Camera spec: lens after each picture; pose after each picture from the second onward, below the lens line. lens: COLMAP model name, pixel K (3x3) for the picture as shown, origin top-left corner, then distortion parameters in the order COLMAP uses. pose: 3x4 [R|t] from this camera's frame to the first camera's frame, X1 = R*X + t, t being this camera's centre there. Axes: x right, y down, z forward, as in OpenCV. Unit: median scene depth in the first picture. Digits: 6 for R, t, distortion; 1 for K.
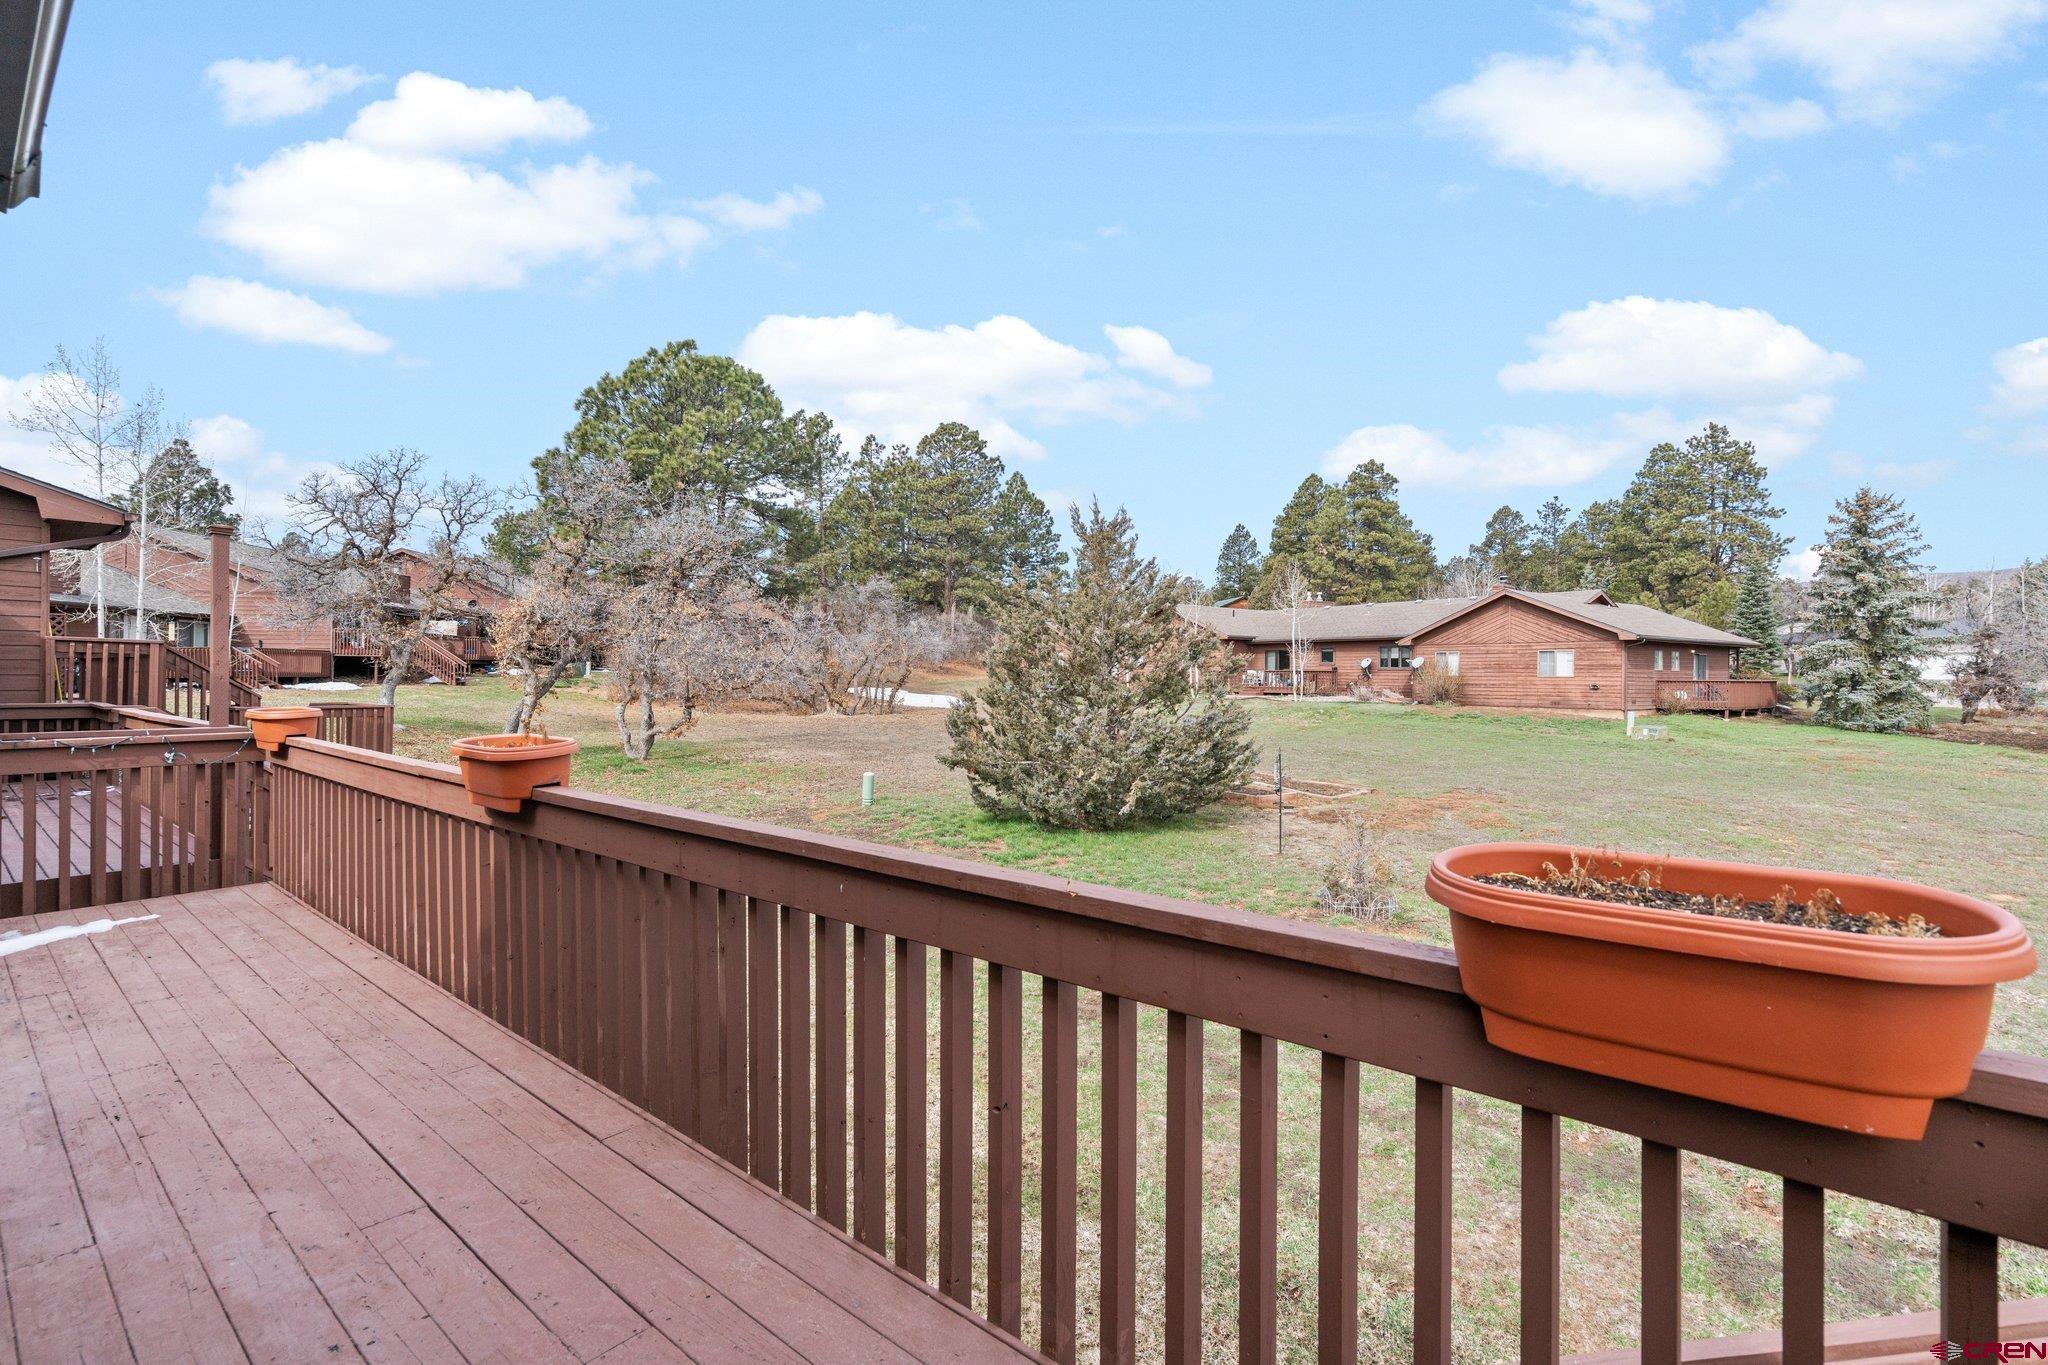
lens RADIAL K [[928.0, 0, 1017.1], [0, 928.0, 665.9], [0, 0, 1]] dist [-0.000221, 0.000132]
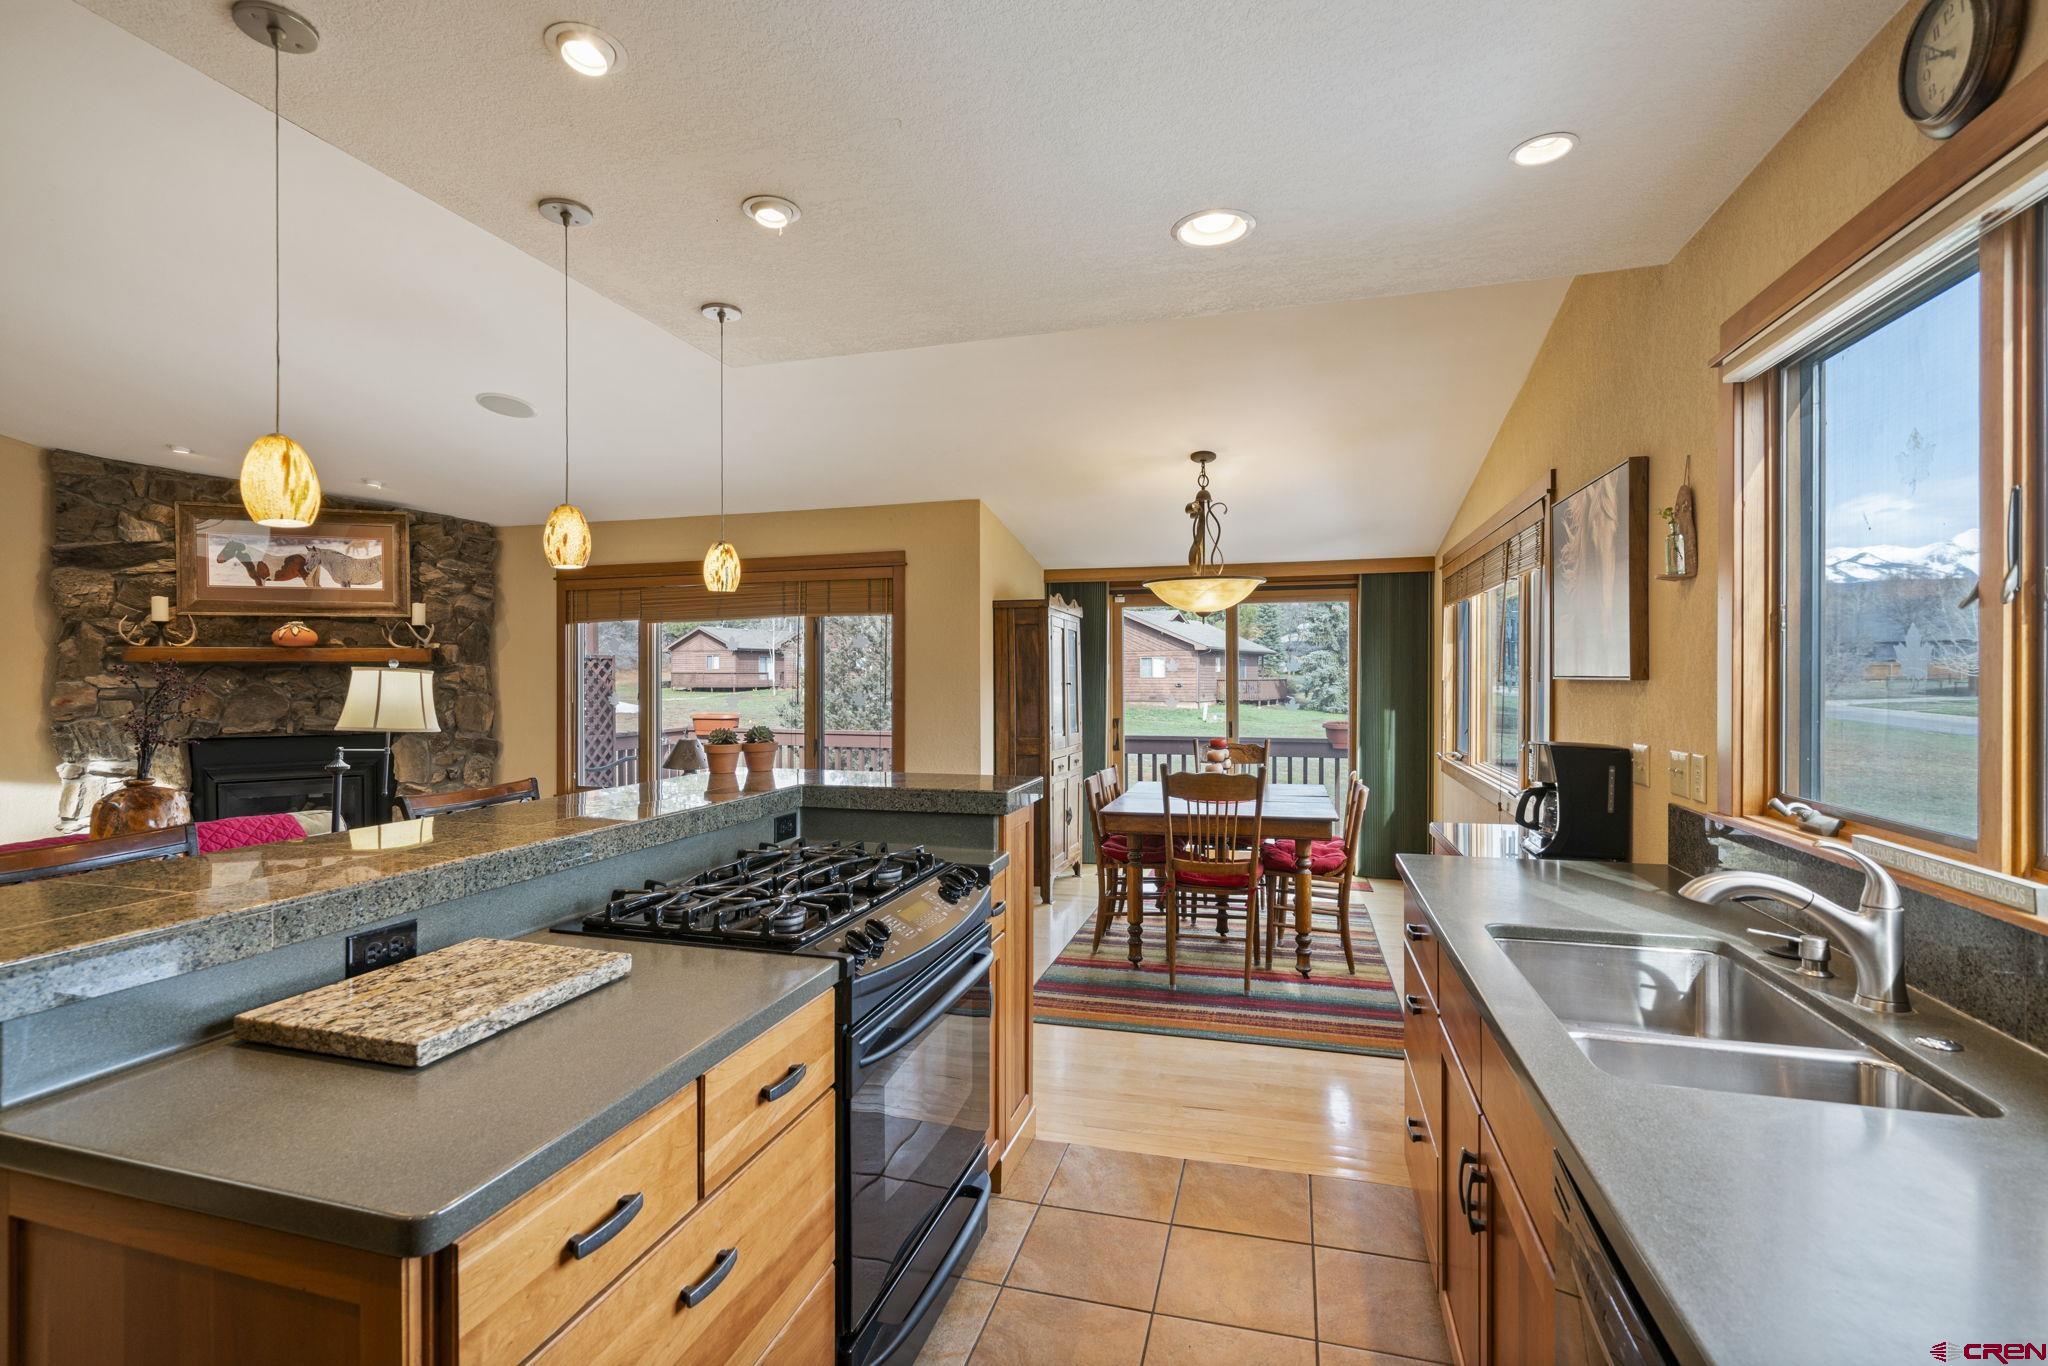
lens RADIAL K [[938.4, 0, 1019.6], [0, 938.4, 670.4], [0, 0, 1]] dist [-0.000433, 0.000915]
pose [[0.912567, -0.006305, 0.408879, -0.147437], [0.004419, 0.999975, 0.005559, -0.007383], [-0.408903, -0.003266, 0.912572, -0.146308]]
